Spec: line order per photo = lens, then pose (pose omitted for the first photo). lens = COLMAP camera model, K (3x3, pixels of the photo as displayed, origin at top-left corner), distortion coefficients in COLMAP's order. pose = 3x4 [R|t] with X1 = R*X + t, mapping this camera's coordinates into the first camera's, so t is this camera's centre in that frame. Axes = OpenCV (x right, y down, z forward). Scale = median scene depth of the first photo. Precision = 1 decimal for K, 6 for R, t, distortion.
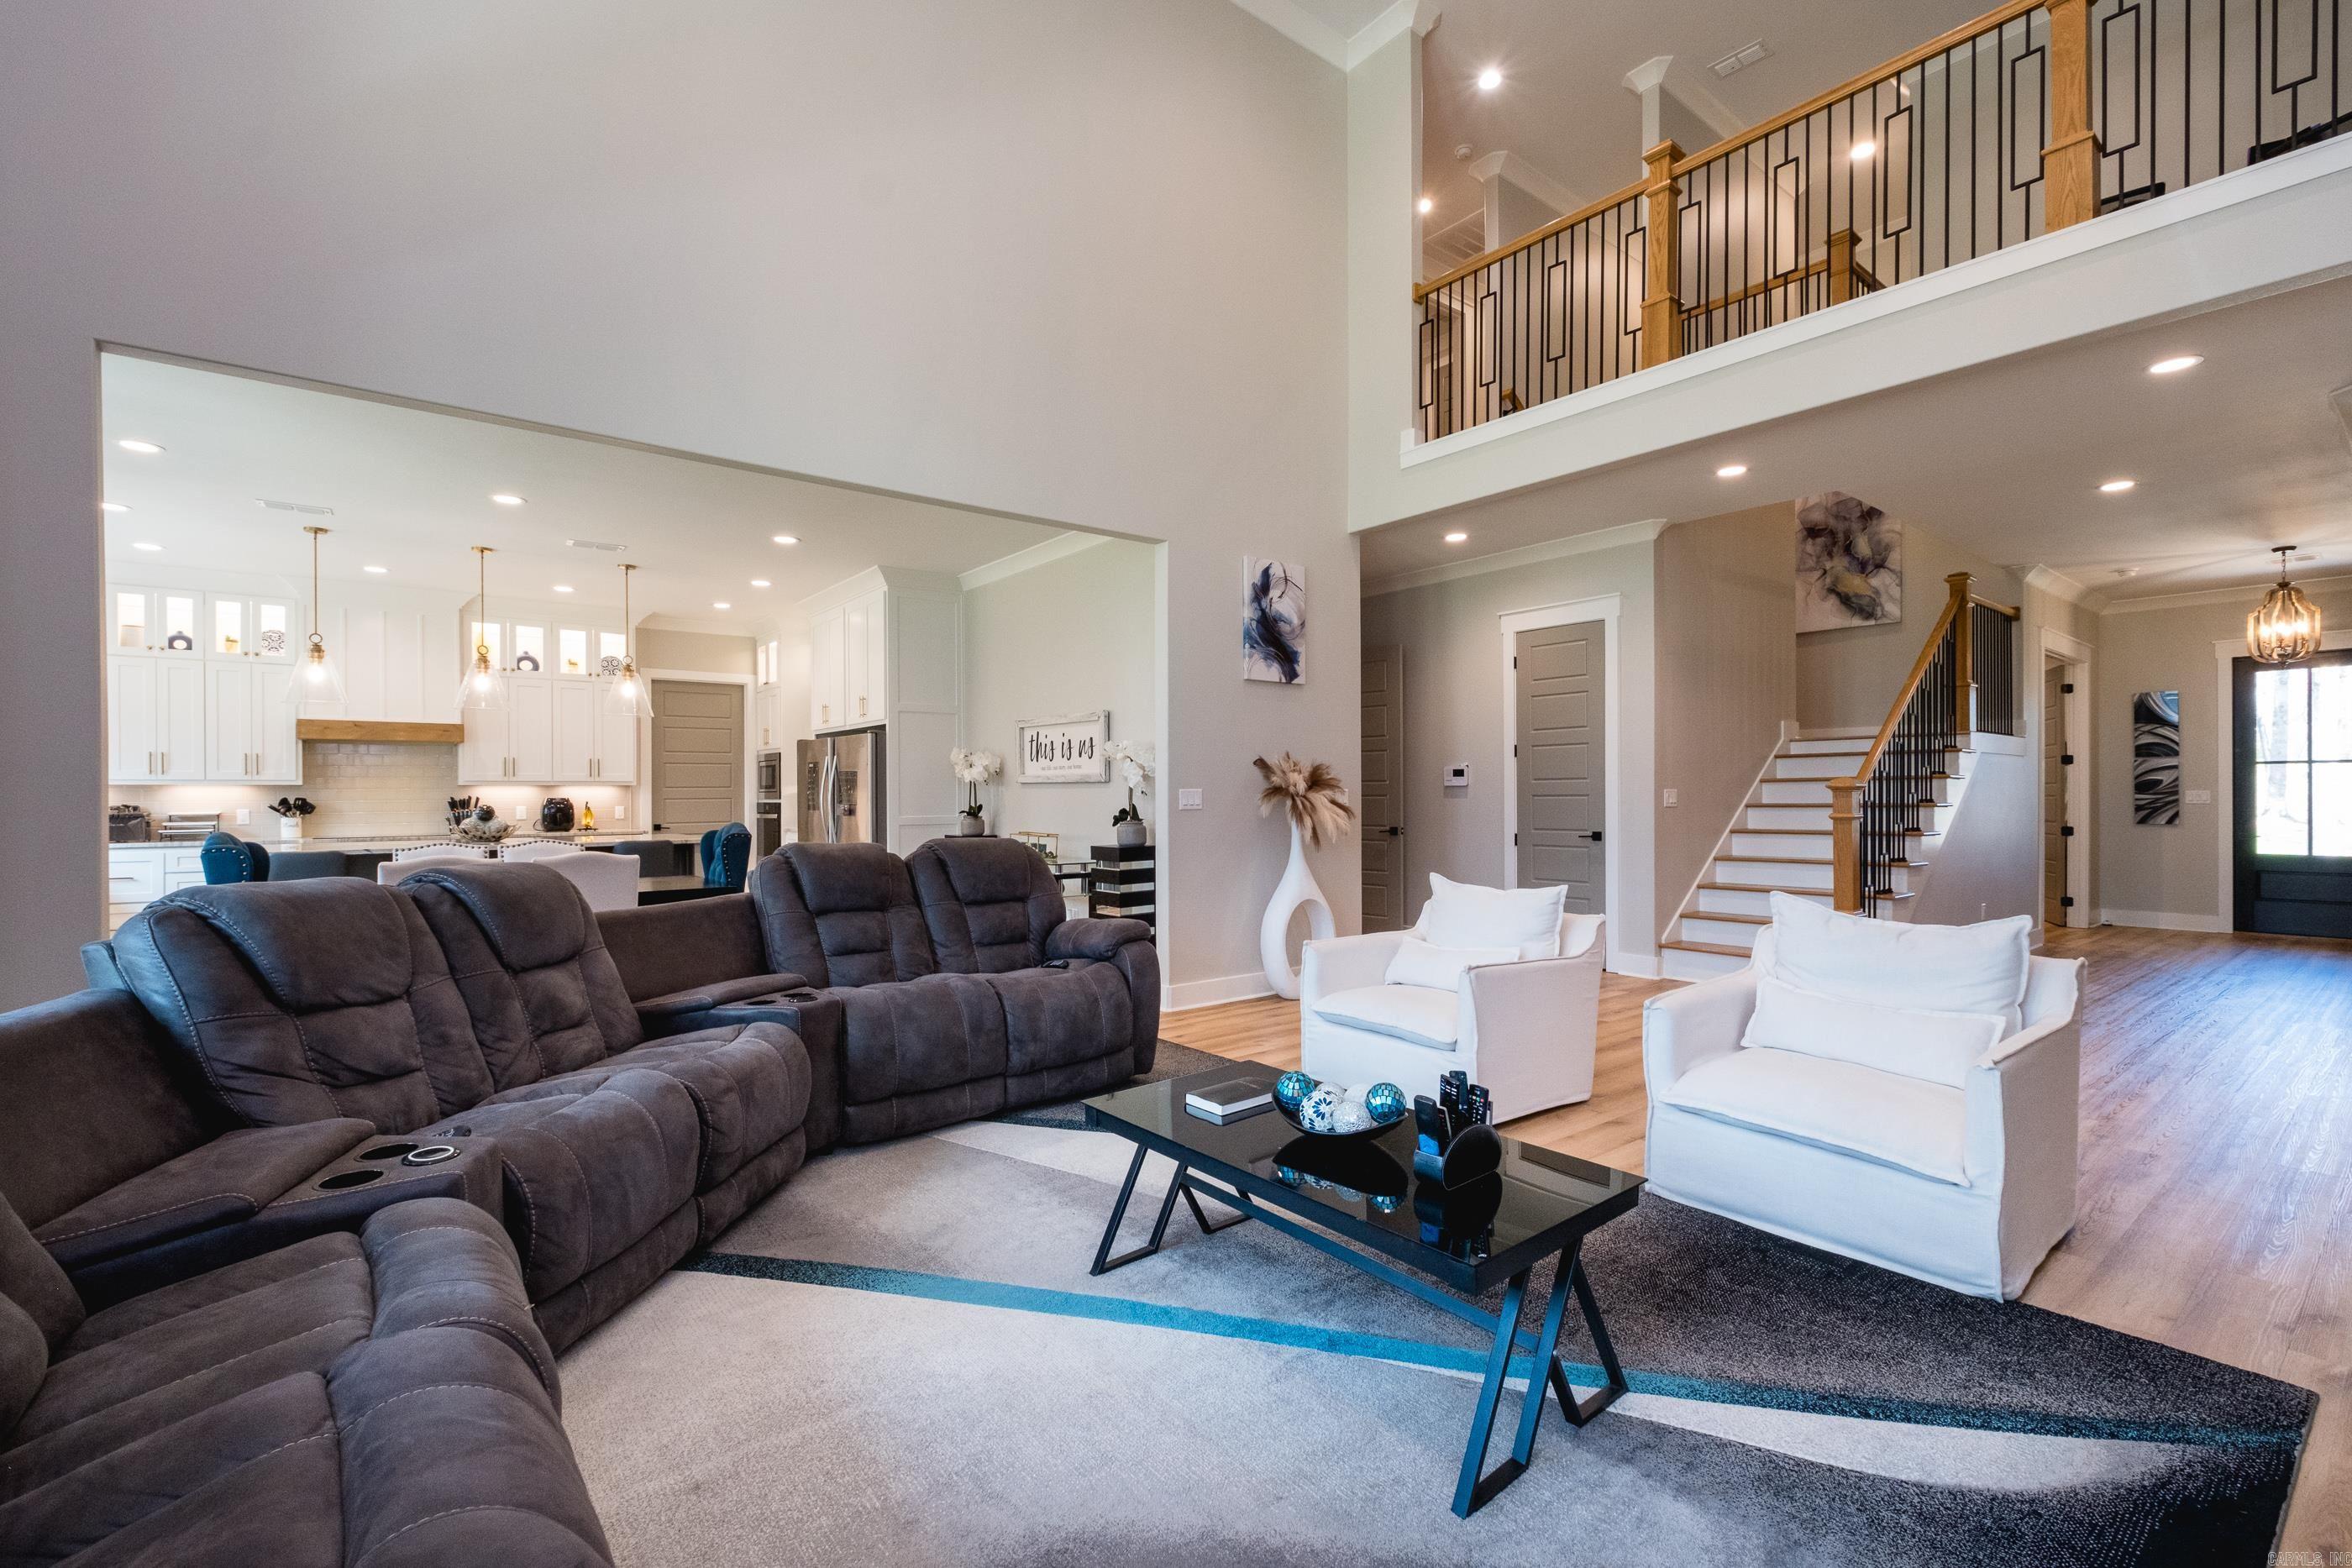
lens RADIAL K [[1021.6, 0, 1182.8], [0, 1021.6, 801.9], [0, 0, 1]] dist [0.012430, -0.005902]
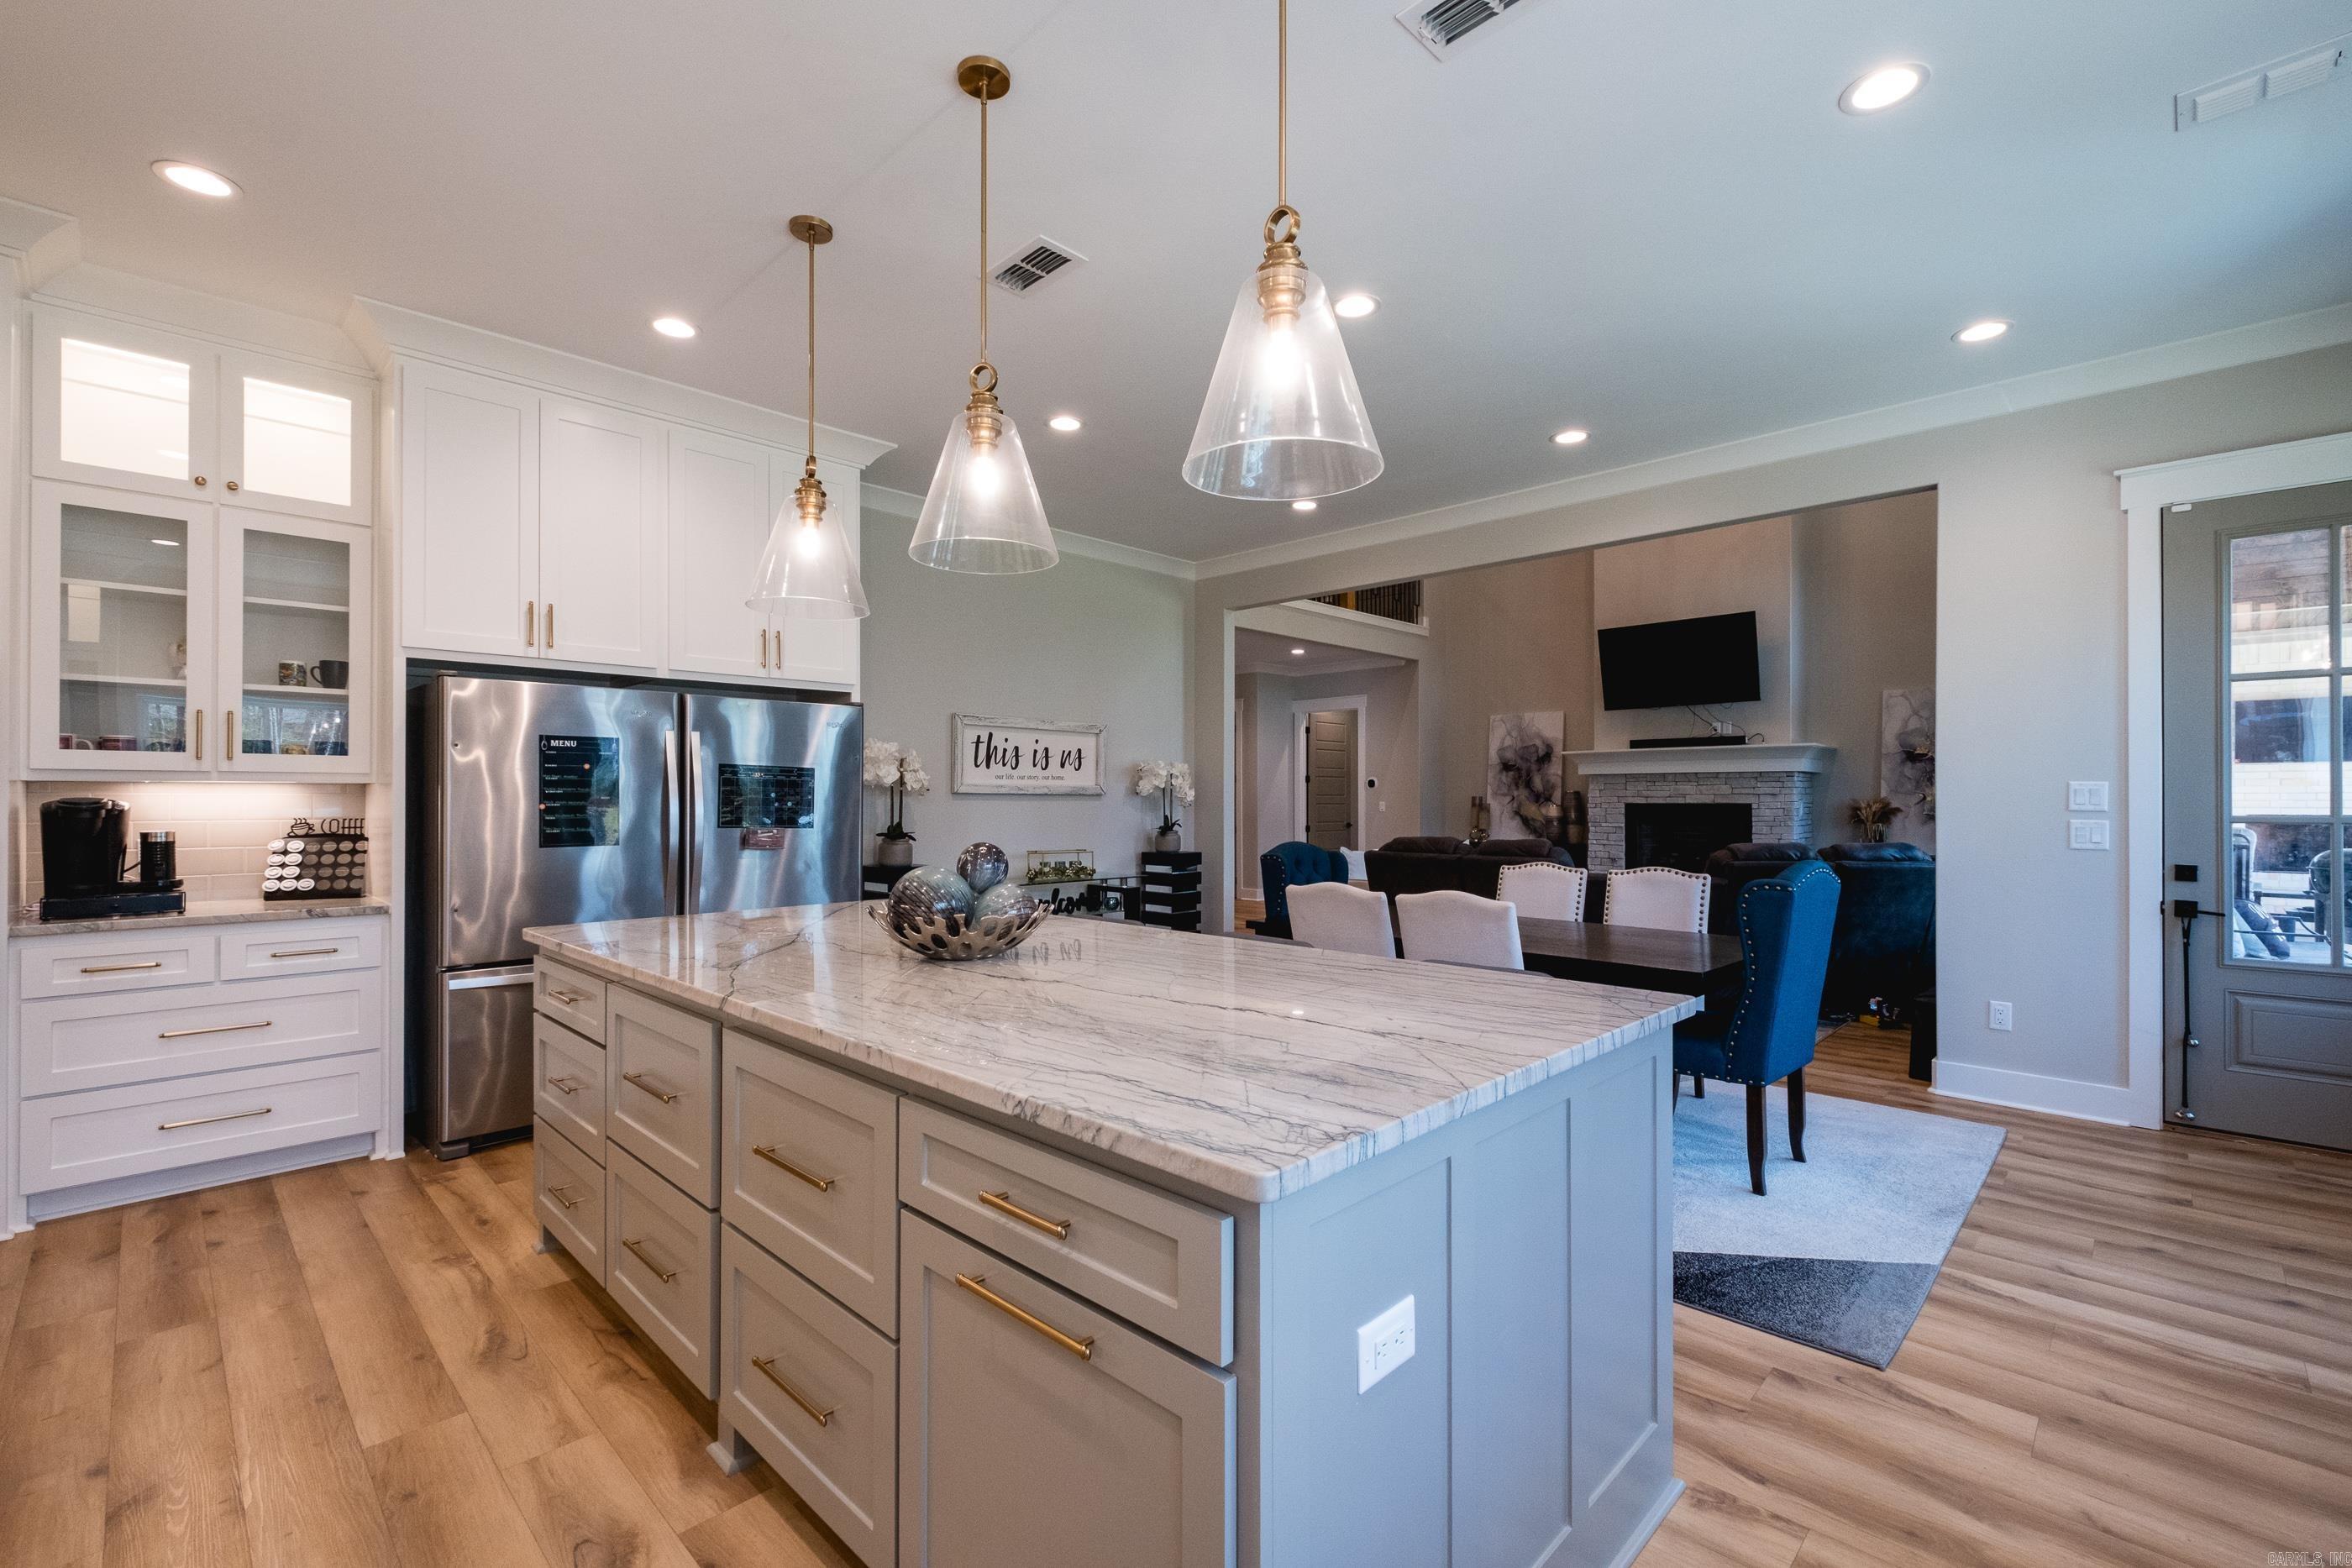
lens RADIAL K [[1021.6, 0, 1191.3], [0, 1021.6, 794.8], [0, 0, 1]] dist [0.012430, -0.005902]
pose [[-0.146910, 0.008591, 0.989113, -0.873290], [0.008964, 0.999933, -0.007354, -0.008584], [-0.989109, 0.007786, -0.146977, 0.842159]]
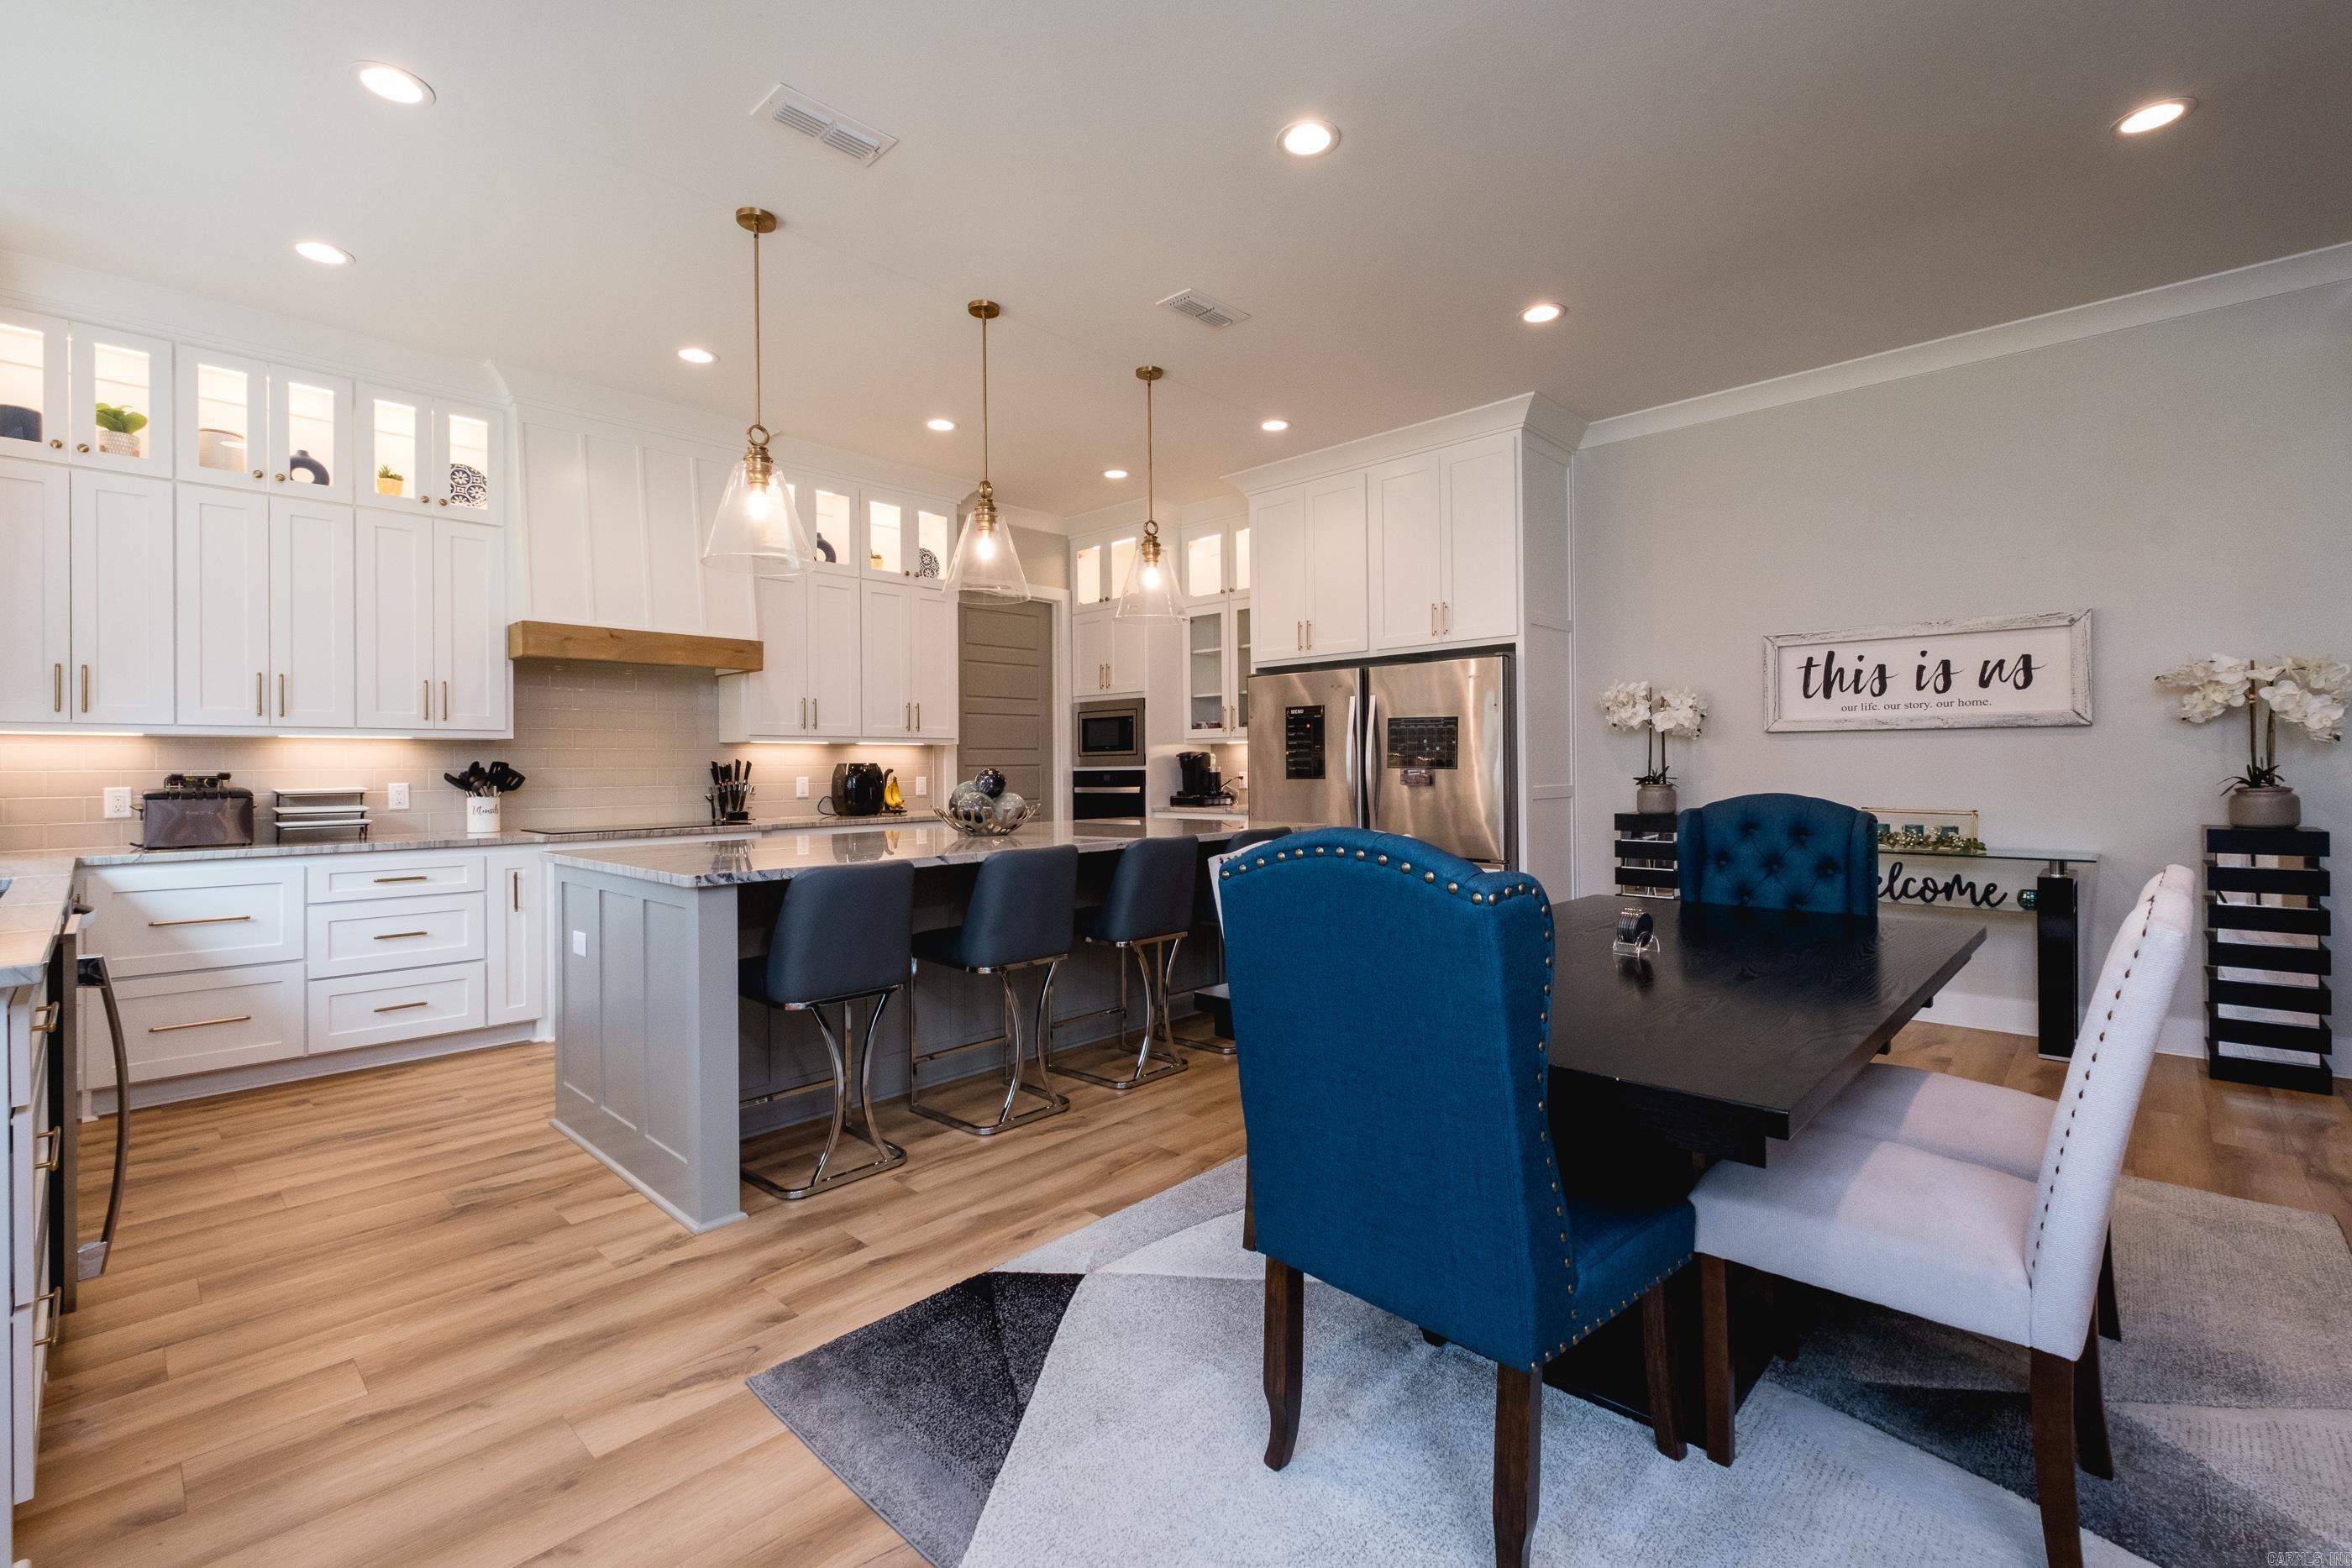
lens RADIAL K [[1021.6, 0, 1183.3], [0, 1021.6, 768.0], [0, 0, 1]] dist [0.012430, -0.005902]
pose [[0.987741, -0.005539, 0.156004, -0.566144], [0.007010, 0.999936, -0.008877, 0.006837], [-0.155944, 0.009862, 0.987717, 0.373273]]
